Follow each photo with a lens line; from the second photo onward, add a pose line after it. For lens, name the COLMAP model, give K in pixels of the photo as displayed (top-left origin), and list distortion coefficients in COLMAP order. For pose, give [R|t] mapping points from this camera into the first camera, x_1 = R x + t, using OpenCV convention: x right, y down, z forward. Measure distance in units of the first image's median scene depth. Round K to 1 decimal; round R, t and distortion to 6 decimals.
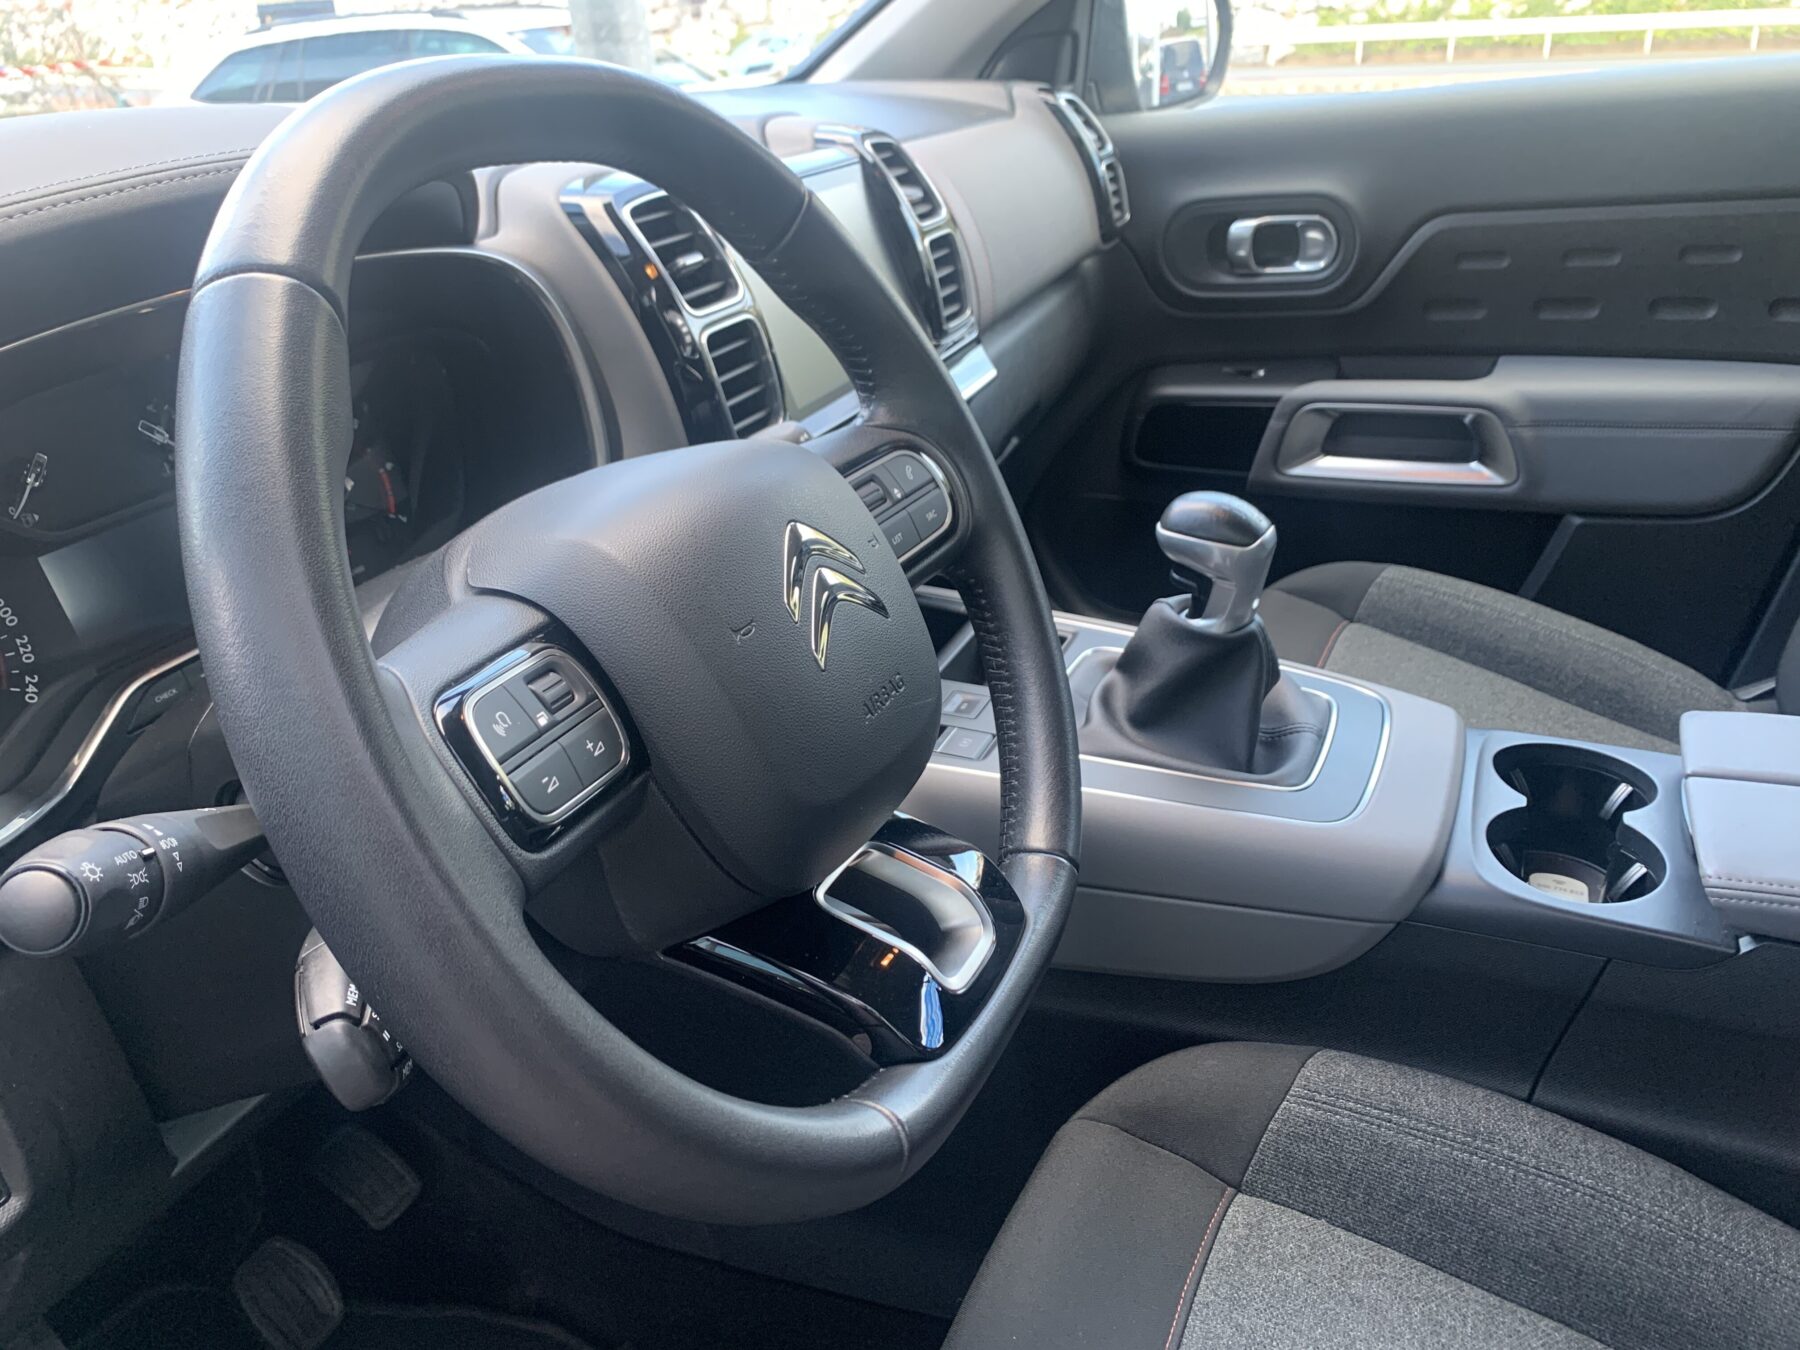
lens RADIAL K [[1376.5, 0, 898.1], [0, 1376.5, 661.3], [0, 0, 1]] dist [0.009288, -0.020204]
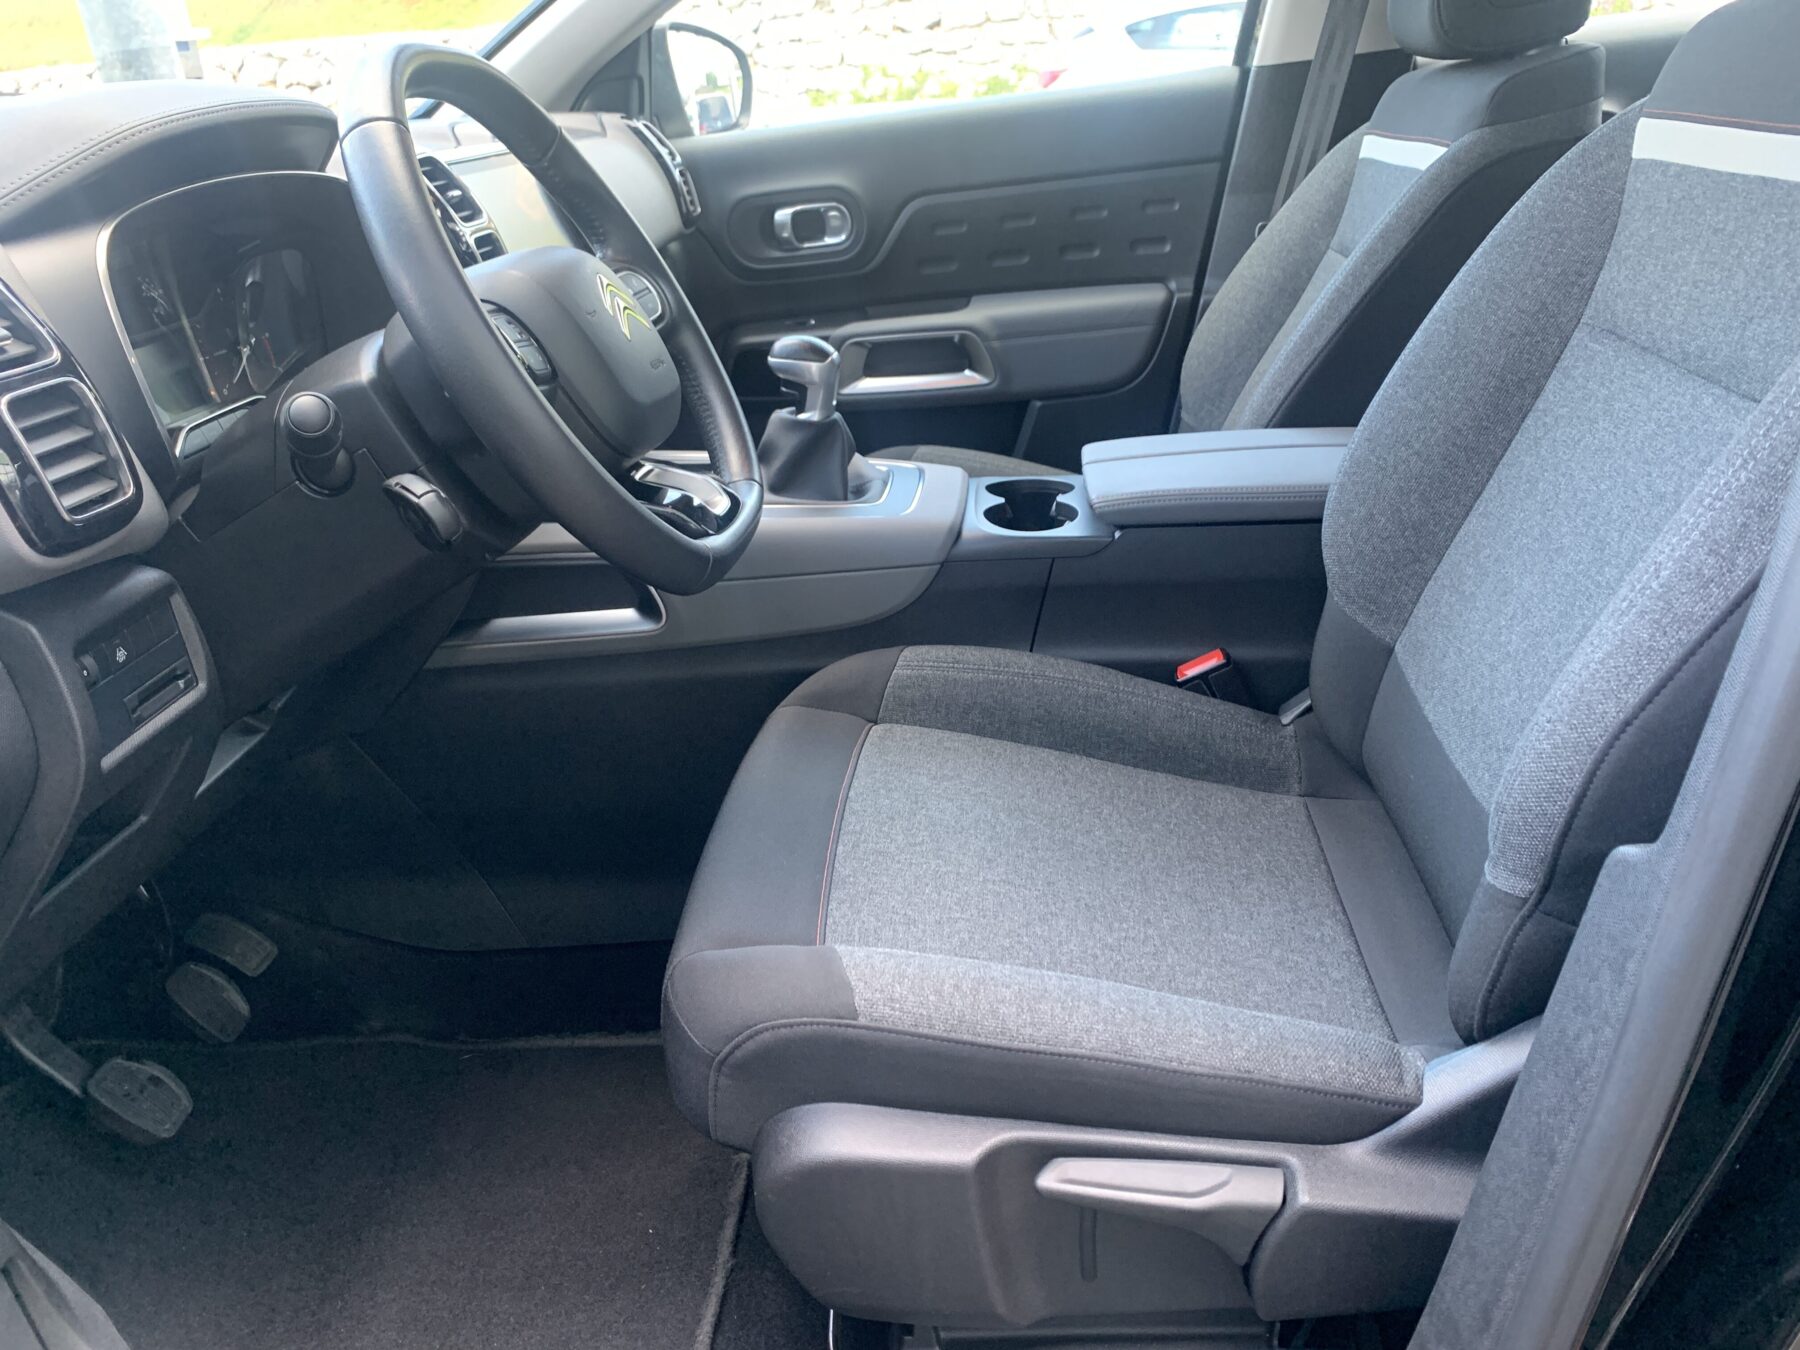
lens RADIAL K [[1376.5, 0, 903.6], [0, 1376.5, 676.8], [0, 0, 1]] dist [0.009288, -0.020204]
pose [[0.944919, -0.137743, 0.296909, -0.110593], [0.150491, 0.988401, -0.020400, 0.190723], [-0.290655, 0.063958, 0.954688, -0.322206]]
